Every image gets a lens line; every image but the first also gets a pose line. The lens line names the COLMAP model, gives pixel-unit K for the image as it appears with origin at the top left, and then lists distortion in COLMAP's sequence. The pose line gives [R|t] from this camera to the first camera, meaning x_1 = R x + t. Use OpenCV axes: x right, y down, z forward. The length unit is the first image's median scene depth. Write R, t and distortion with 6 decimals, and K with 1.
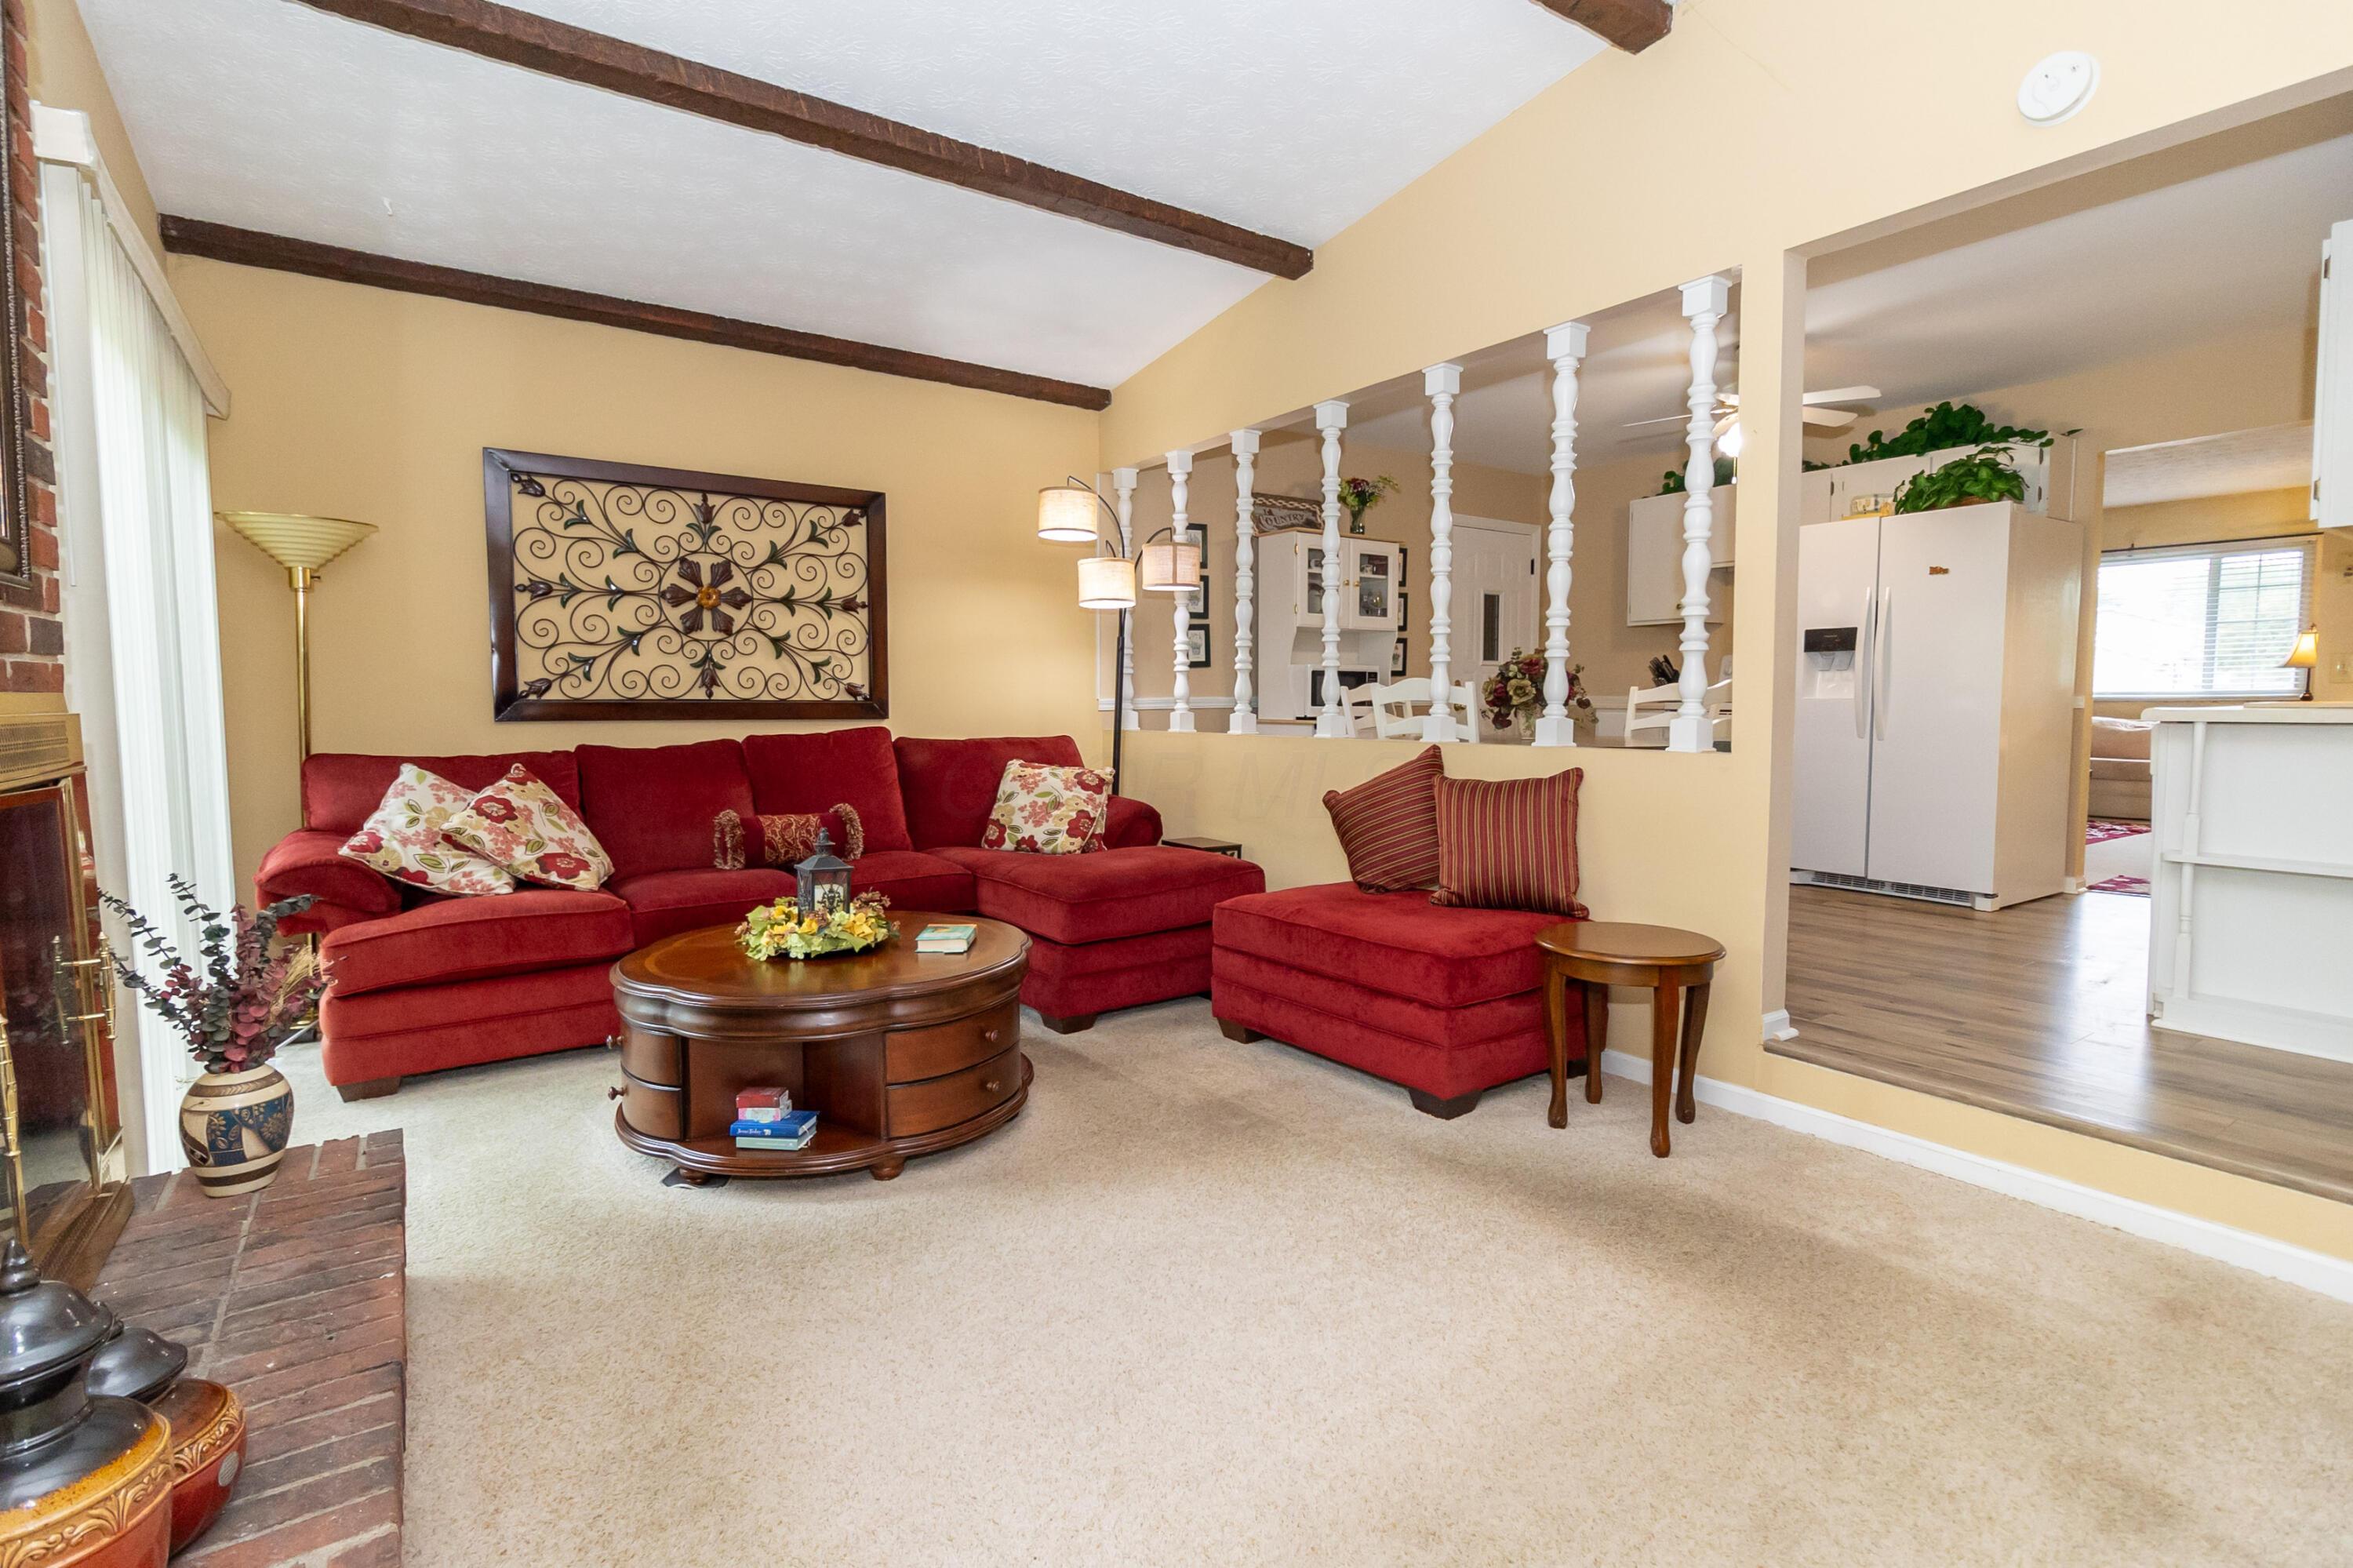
lens RADIAL K [[1132.9, 0, 1185.9], [0, 1132.9, 804.5], [0, 0, 1]] dist [0.001276, 0.000164]
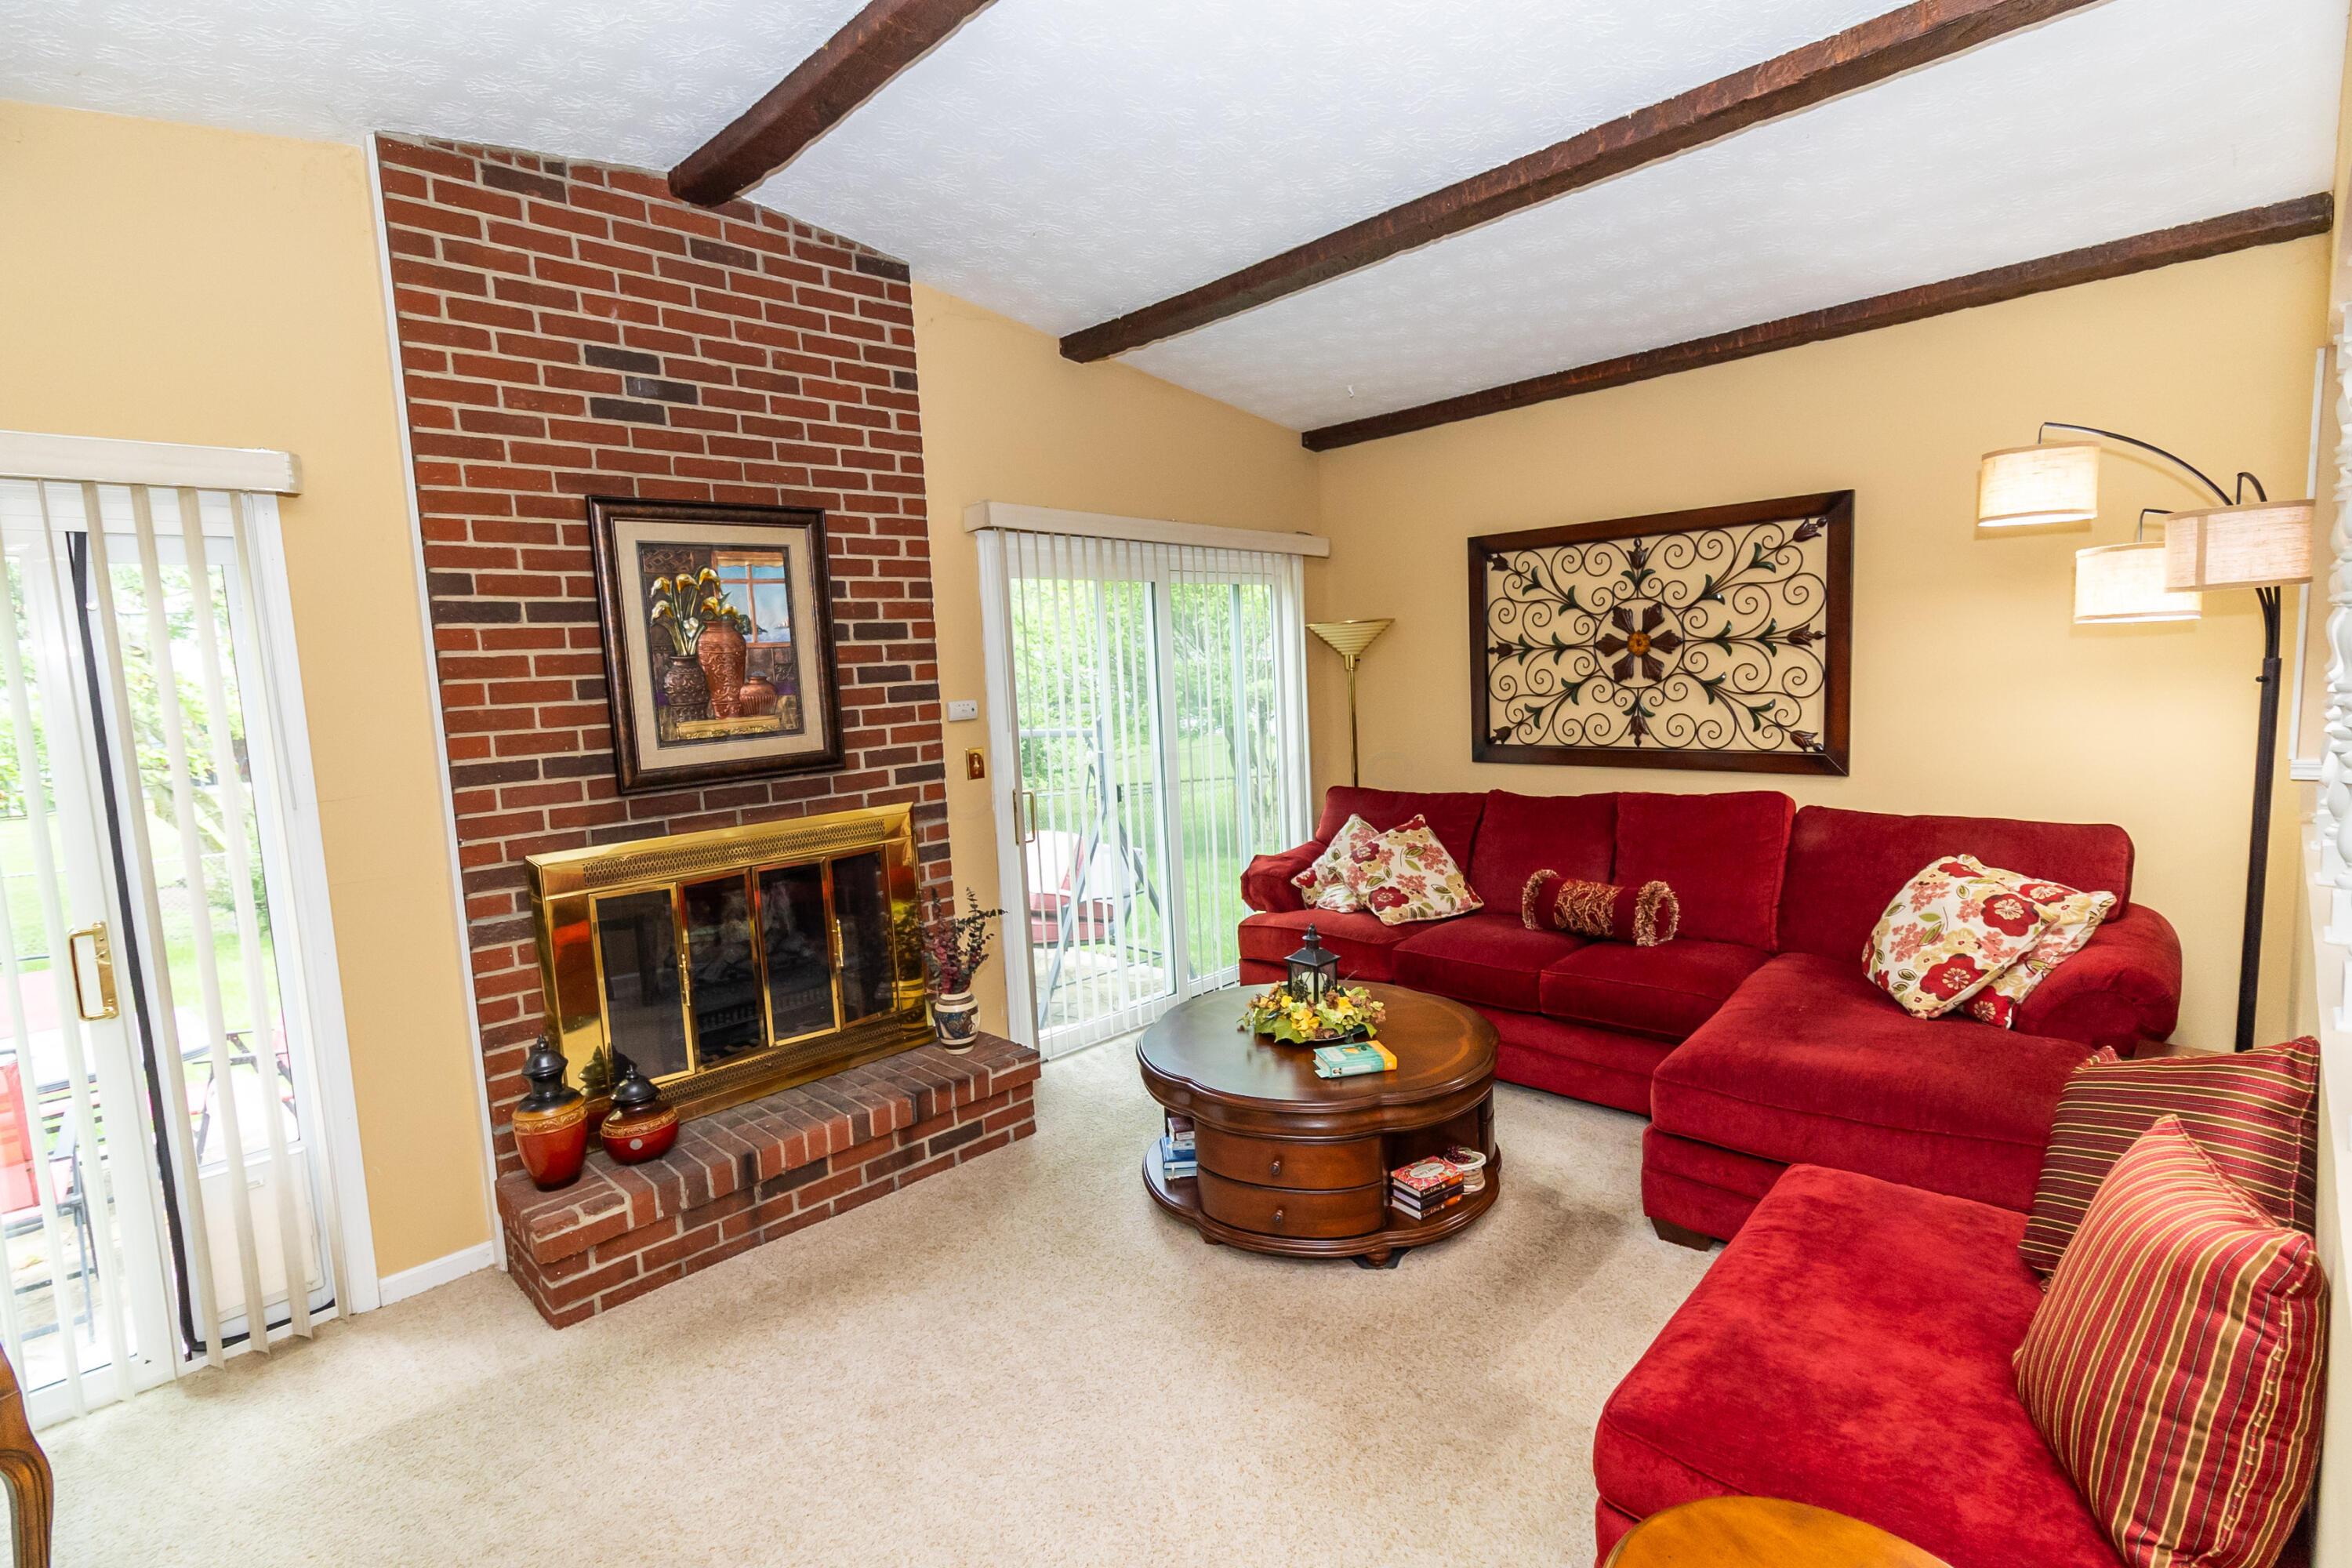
lens RADIAL K [[1132.4, 0, 1187.5], [0, 1132.4, 779.8], [0, 0, 1]] dist [0.001276, 0.000164]
pose [[0.146085, 0.105193, -0.983663, 0.492970], [-0.030768, 0.994333, 0.101764, -0.153166], [0.988793, 0.015399, 0.148494, 0.470410]]
